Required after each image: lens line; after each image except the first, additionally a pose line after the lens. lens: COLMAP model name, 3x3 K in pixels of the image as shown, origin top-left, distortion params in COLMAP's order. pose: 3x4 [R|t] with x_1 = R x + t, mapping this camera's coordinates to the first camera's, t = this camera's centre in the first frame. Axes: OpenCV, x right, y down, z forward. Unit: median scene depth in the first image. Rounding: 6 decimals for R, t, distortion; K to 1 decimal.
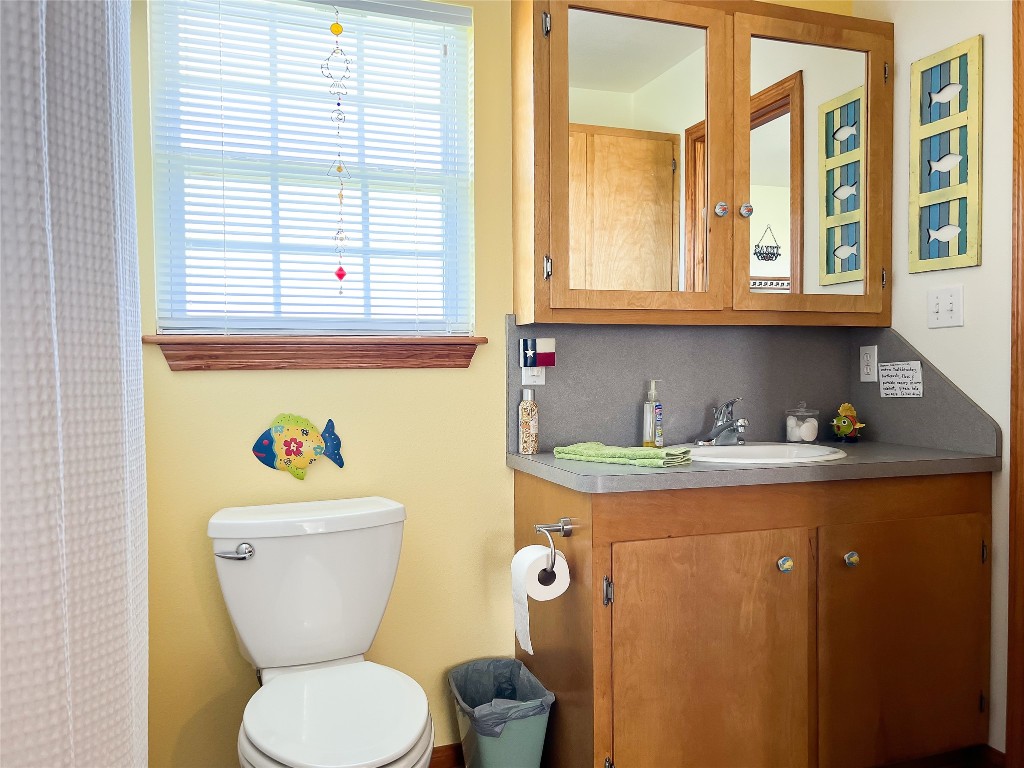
lens RADIAL K [[773.6, 0, 510.9], [0, 773.6, 383.5], [0, 0, 1]] dist [0.030309, -0.001709]
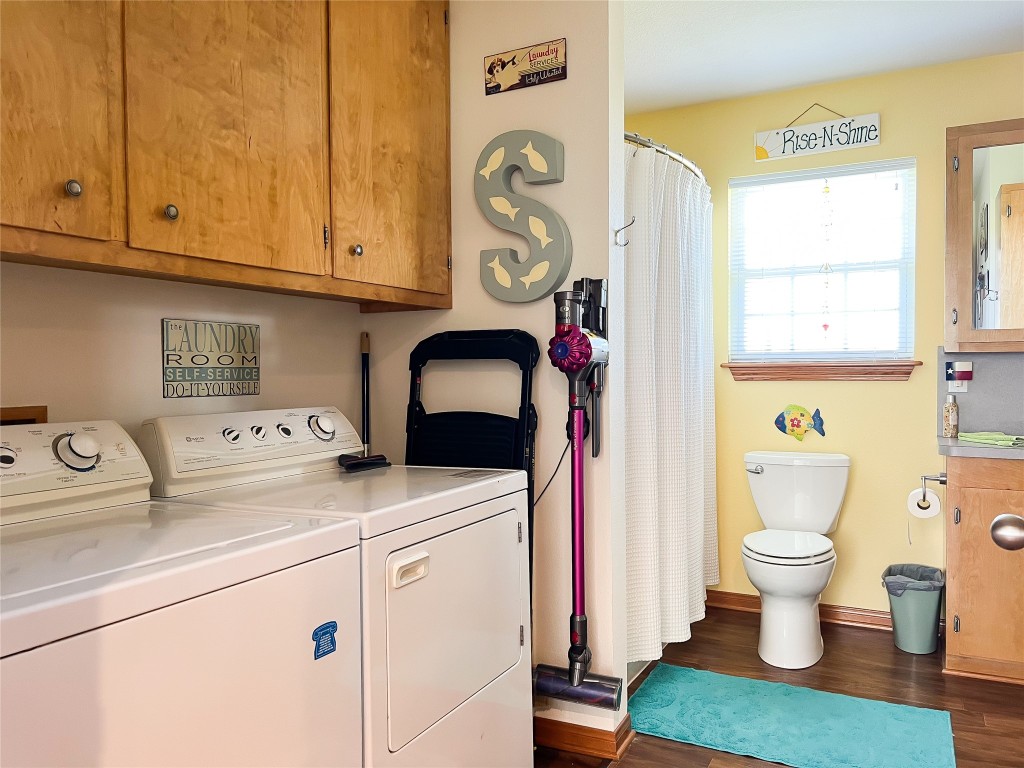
lens RADIAL K [[773.6, 0, 511.7], [0, 773.6, 383.4], [0, 0, 1]] dist [0.030309, -0.001709]
pose [[0.667691, 0.013502, -0.744317, 0.635590], [-0.020064, 0.999799, 0.000137, 0.001989], [0.744169, 0.014842, 0.667827, -0.729656]]
